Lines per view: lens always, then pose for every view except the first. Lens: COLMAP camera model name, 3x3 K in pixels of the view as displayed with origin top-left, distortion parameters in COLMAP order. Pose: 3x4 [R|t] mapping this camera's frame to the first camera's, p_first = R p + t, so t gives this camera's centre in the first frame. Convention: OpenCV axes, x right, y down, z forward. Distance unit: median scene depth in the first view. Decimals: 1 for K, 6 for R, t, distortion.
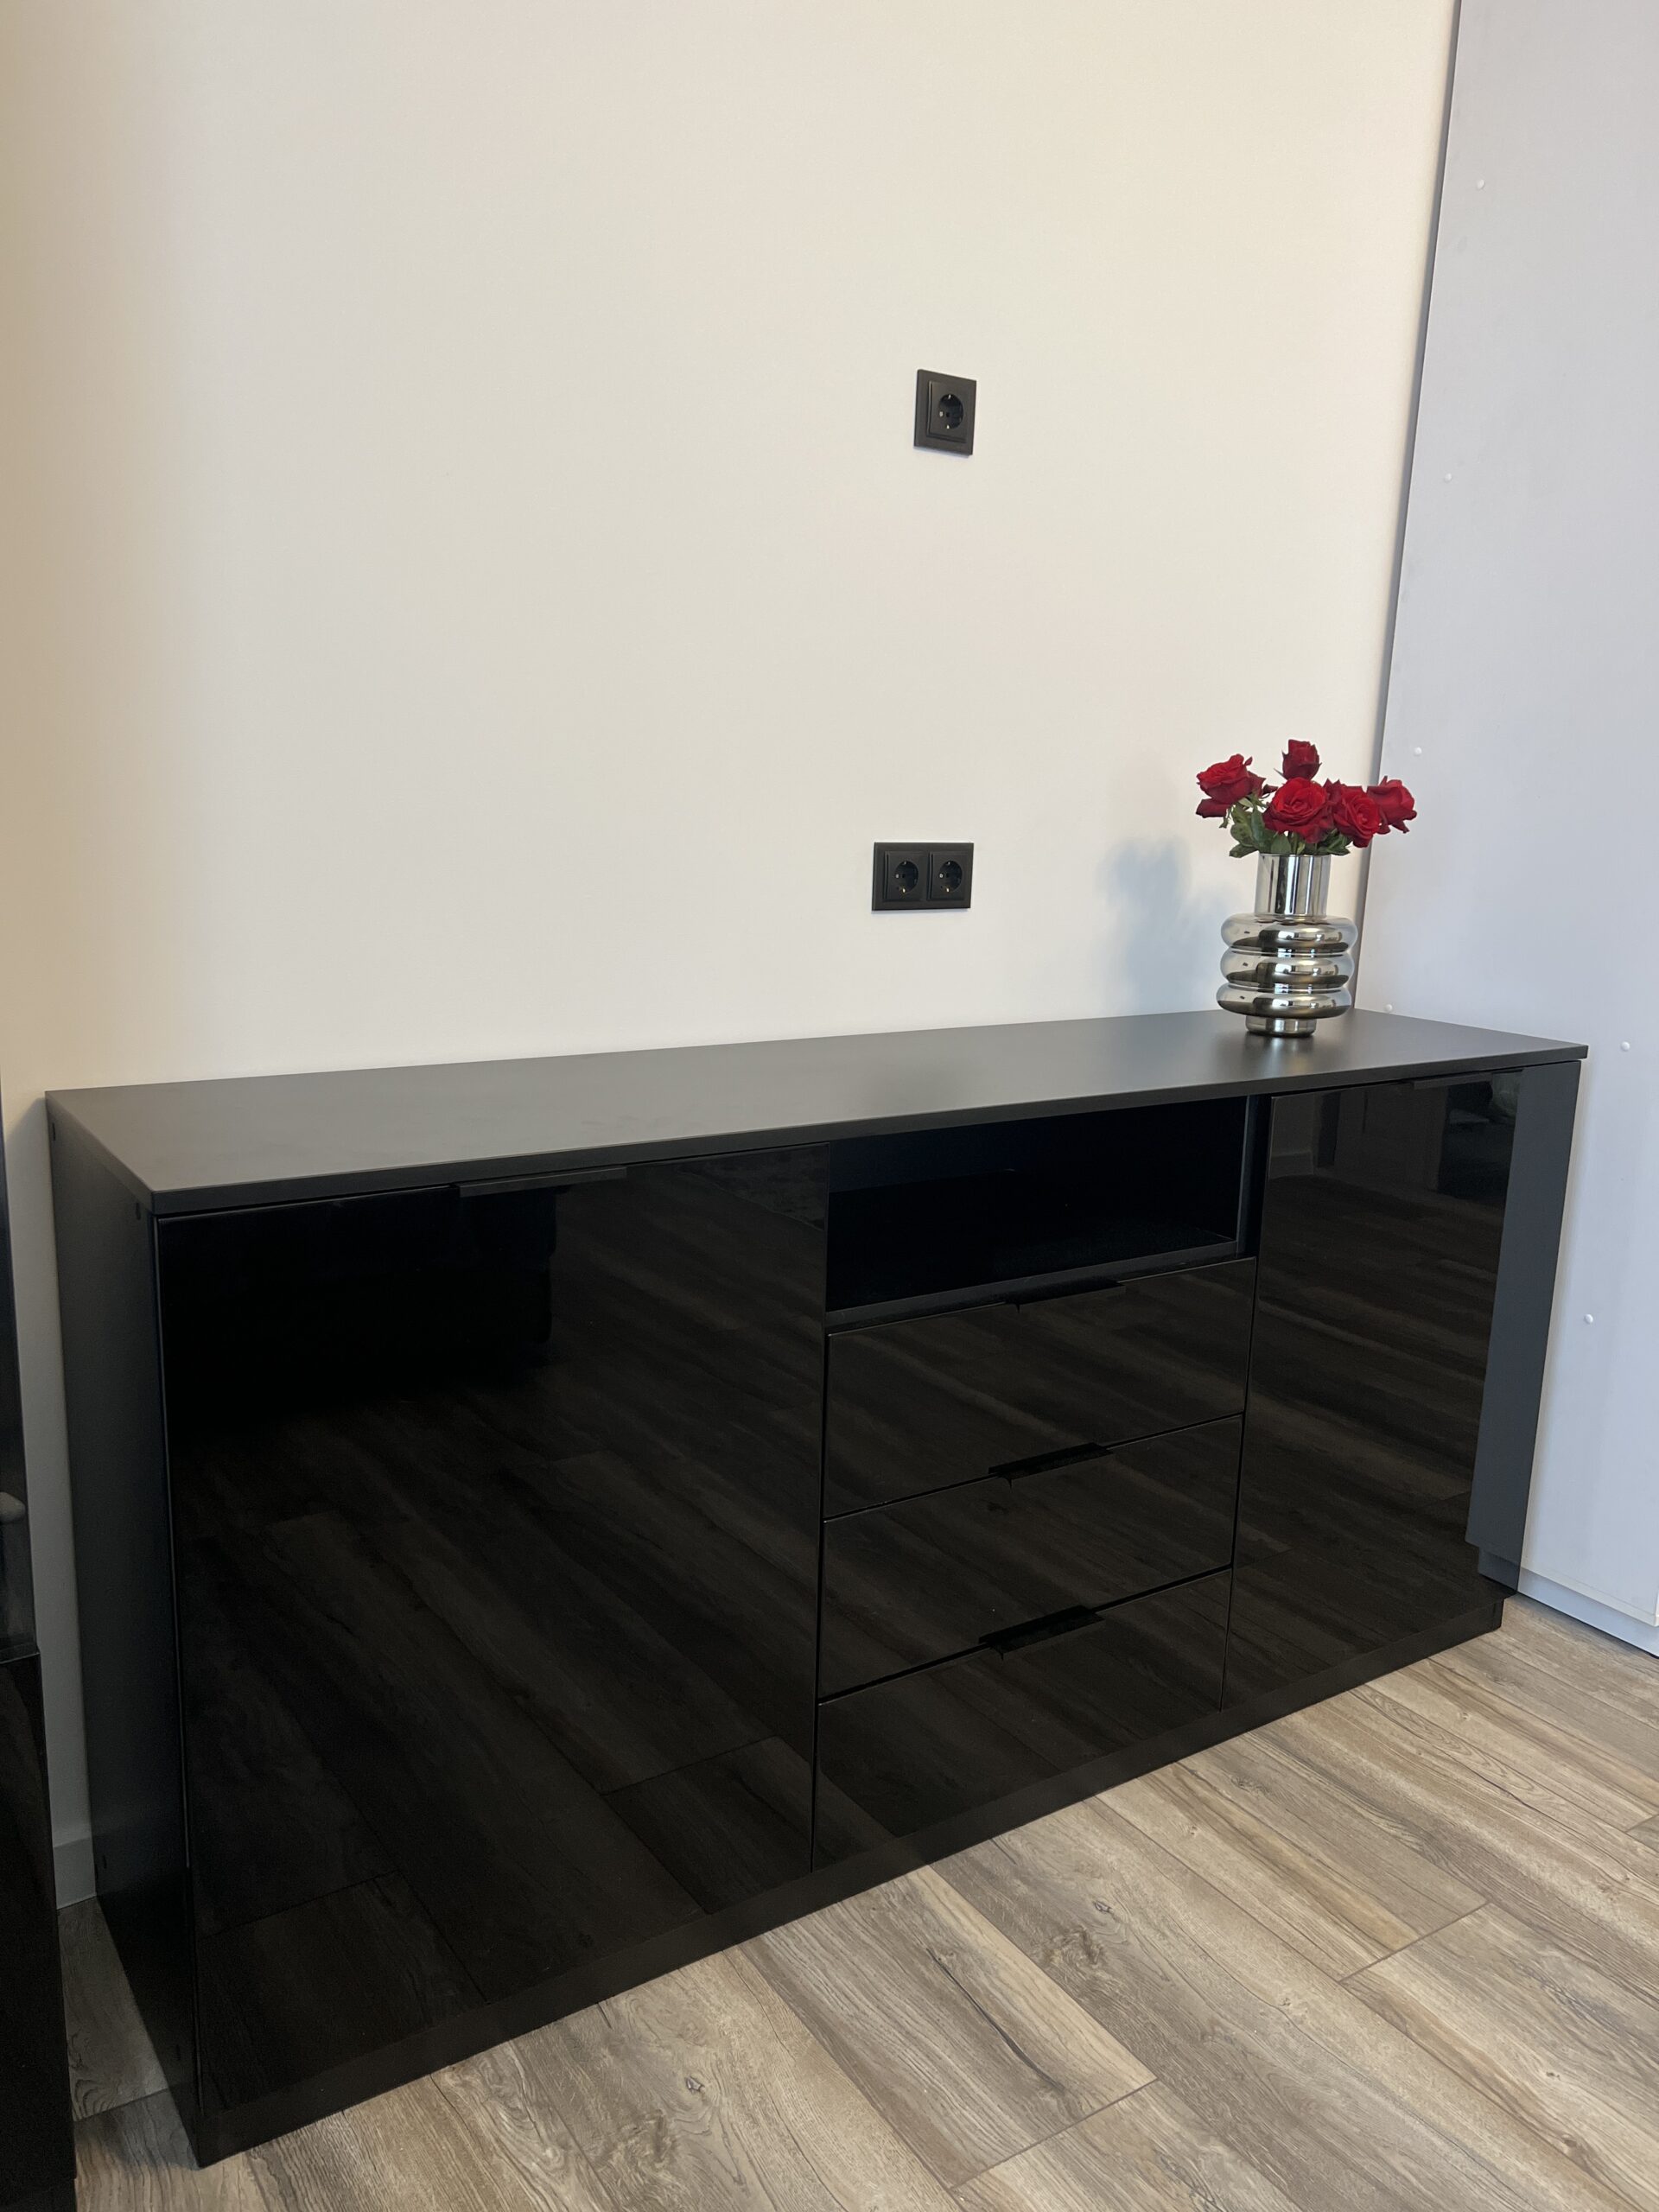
lens RADIAL K [[1666.8, 0, 830.5], [0, 1666.8, 1094.5], [0, 0, 1]] dist [0.038654, -0.050596]
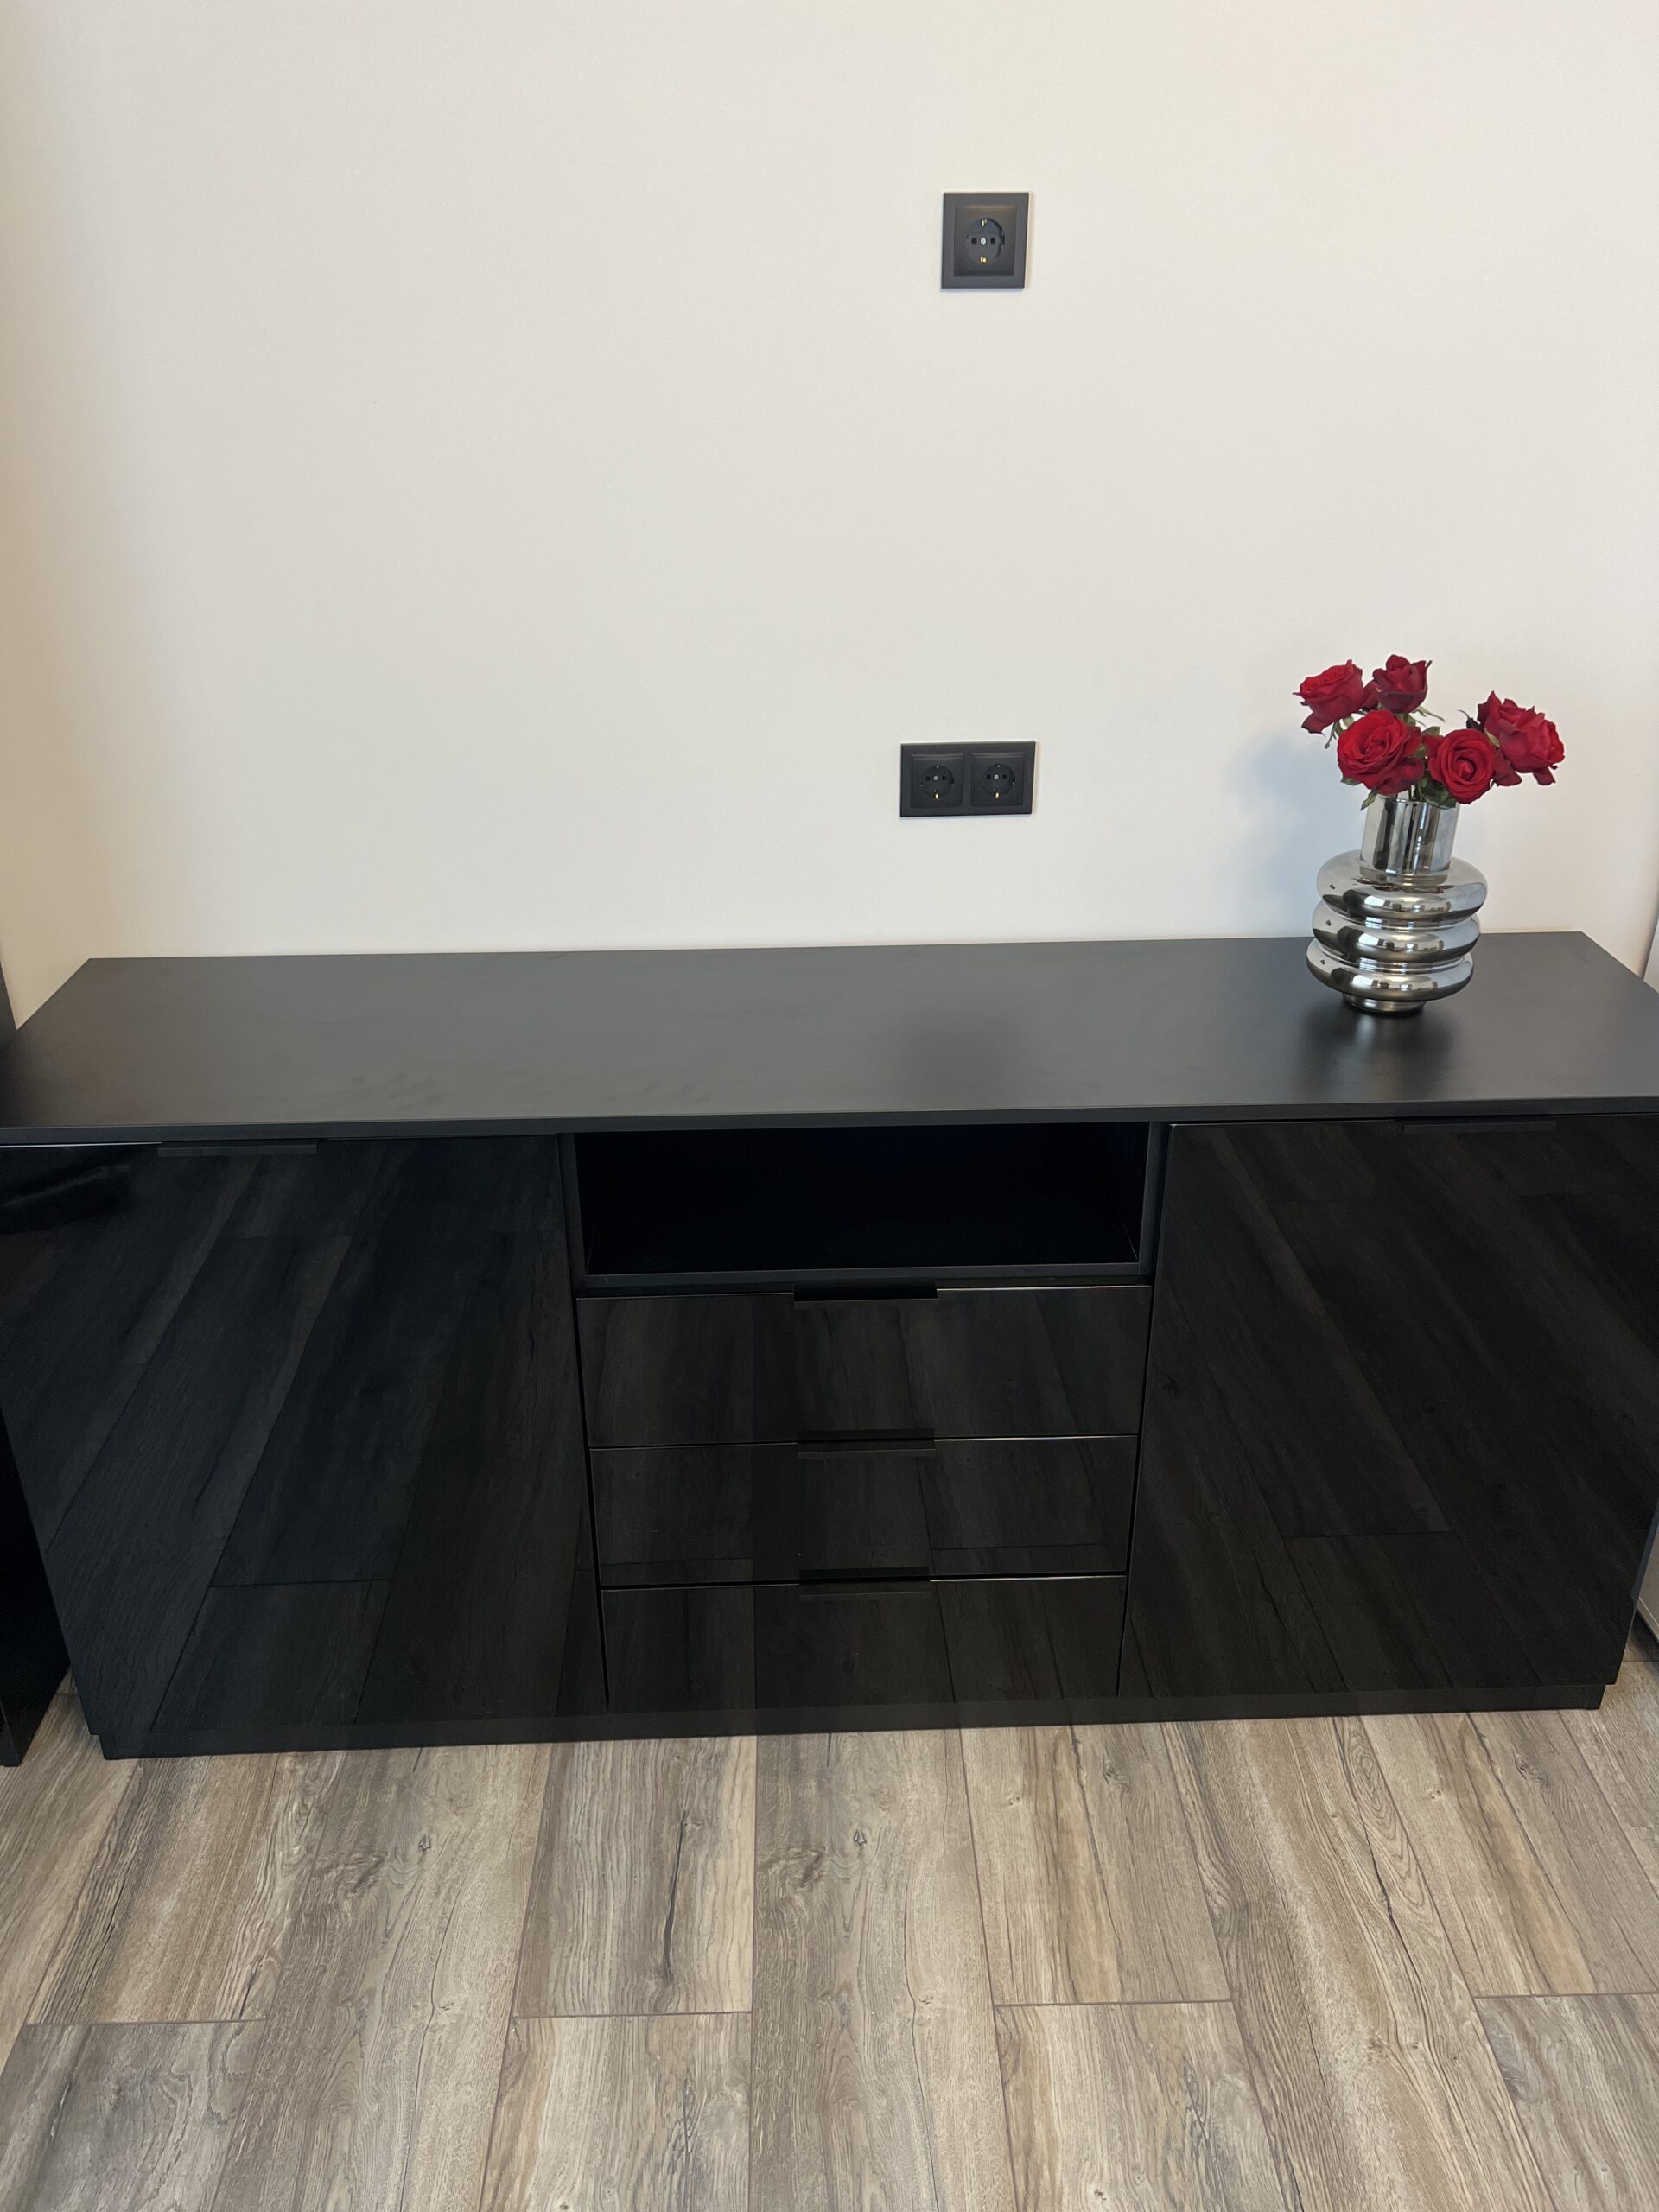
lens RADIAL K [[1666.8, 0, 823.1], [0, 1666.8, 1109.3], [0, 0, 1]] dist [0.038654, -0.050596]
pose [[0.853098, 0.202955, -0.480659, 0.598395], [-0.071046, 0.957849, 0.278348, -0.268141], [0.516891, -0.203310, 0.831558, 0.215807]]
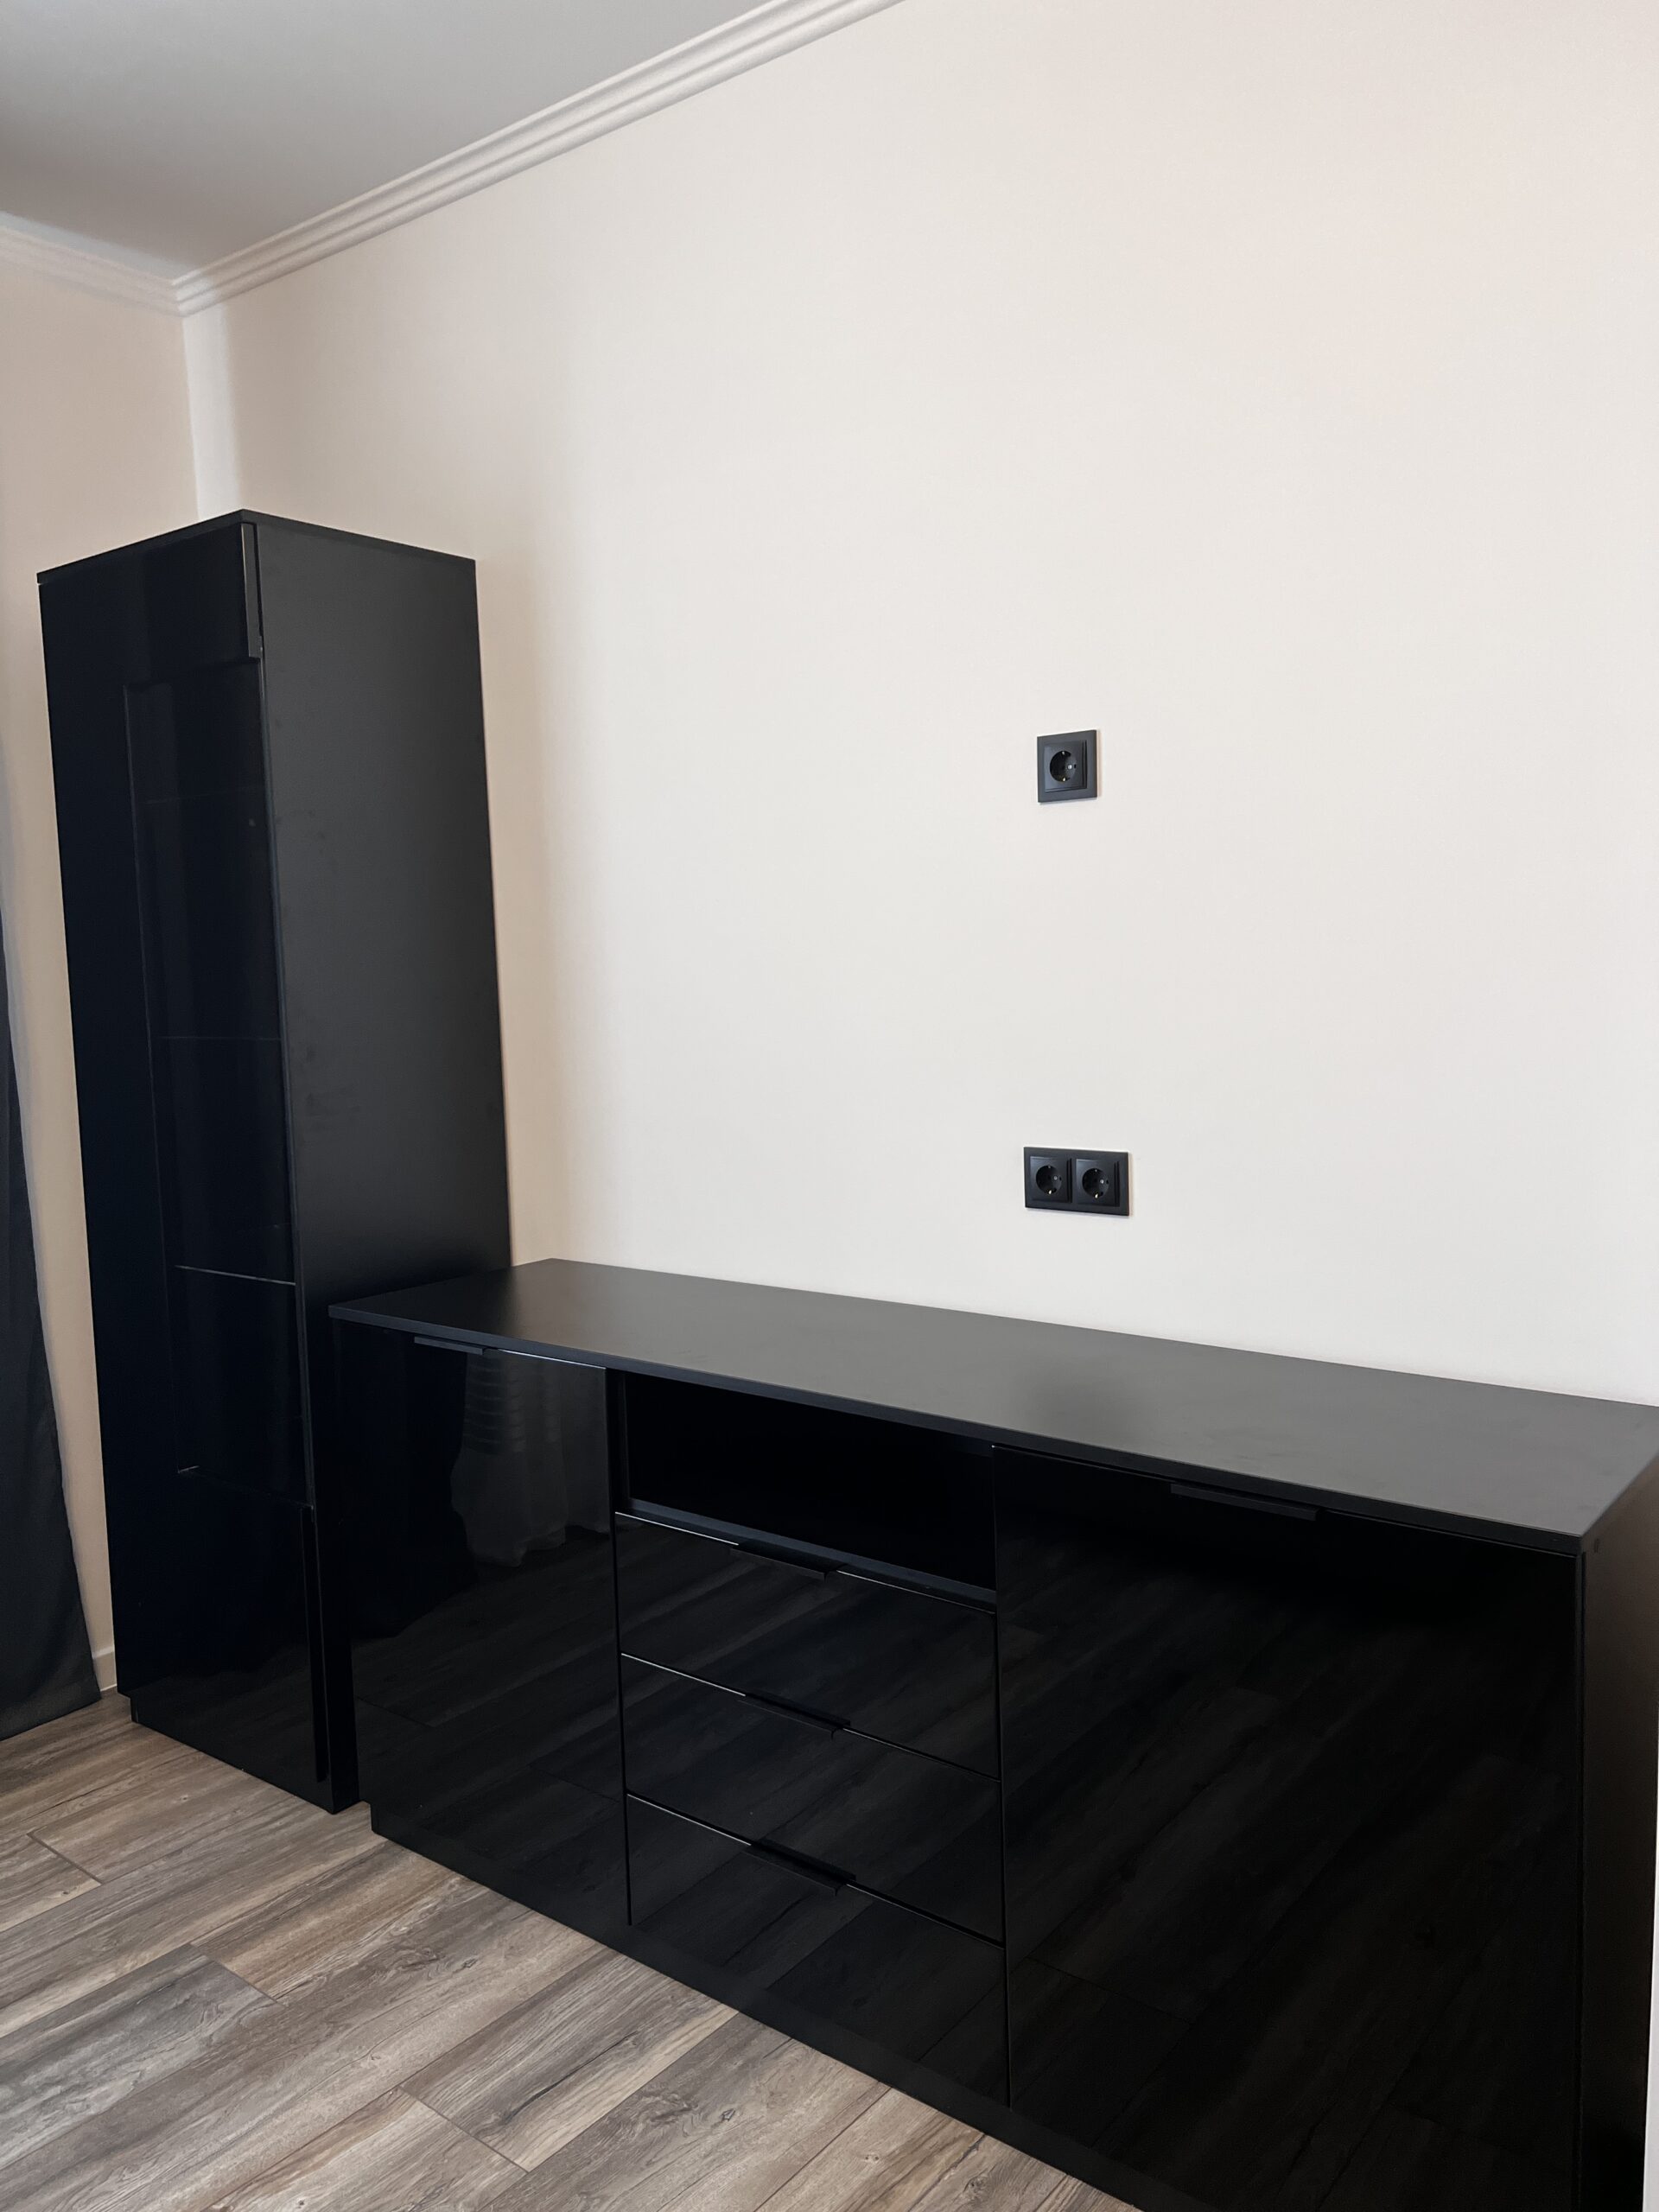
lens RADIAL K [[1666.8, 0, 802.8], [0, 1666.8, 1081.6], [0, 0, 1]] dist [0.038654, -0.050596]
pose [[0.299733, 0.047041, -0.952863, 1.305440], [-0.128170, 0.991715, 0.008642, -0.234400], [0.945374, 0.119538, 0.303279, 0.669037]]
